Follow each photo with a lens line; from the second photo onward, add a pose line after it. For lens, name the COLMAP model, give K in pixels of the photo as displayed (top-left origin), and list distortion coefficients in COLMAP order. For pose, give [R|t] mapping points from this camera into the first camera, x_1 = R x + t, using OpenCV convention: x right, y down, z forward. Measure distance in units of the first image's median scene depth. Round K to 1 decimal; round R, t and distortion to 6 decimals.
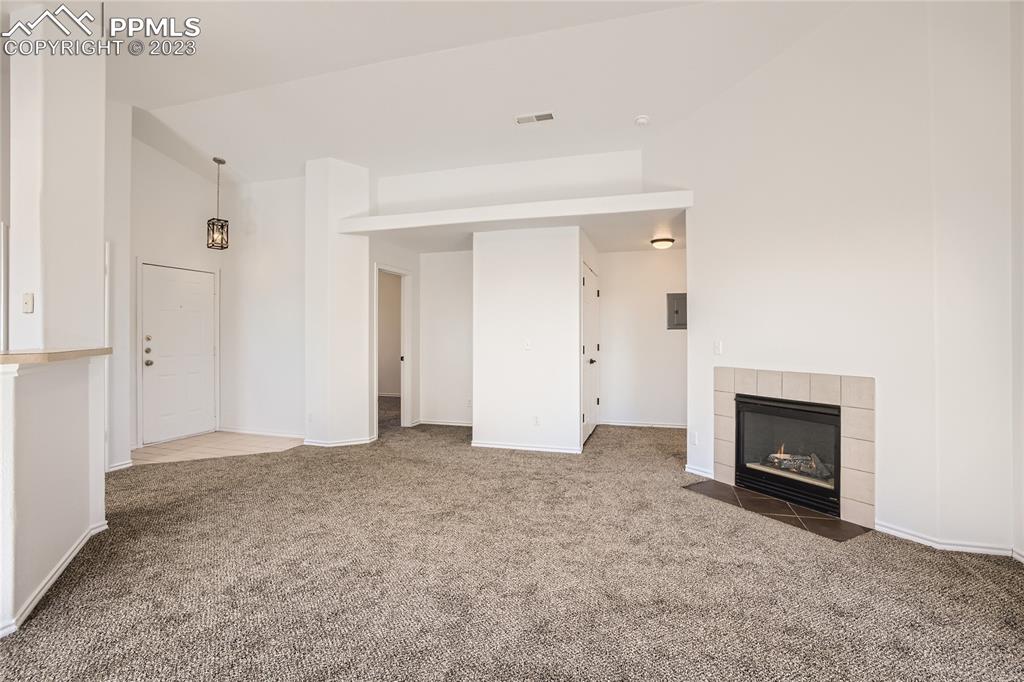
lens RADIAL K [[478.8, 0, 517.9], [0, 478.8, 337.5], [0, 0, 1]] dist [-0.032806, 0.011536]
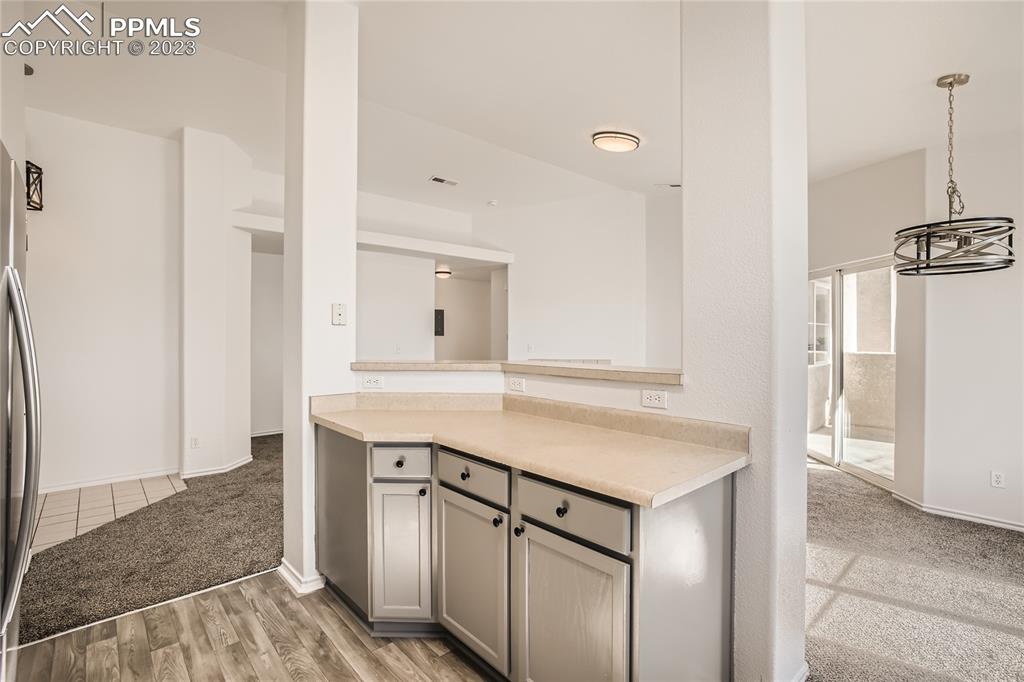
lens RADIAL K [[478.8, 0, 513.2], [0, 478.8, 338.4], [0, 0, 1]] dist [-0.032806, 0.011536]
pose [[0.530204, -0.000580, 0.847870, -1.154001], [-0.001031, 0.999999, 0.001329, -0.018611], [-0.847870, -0.001578, 0.530203, 0.132290]]
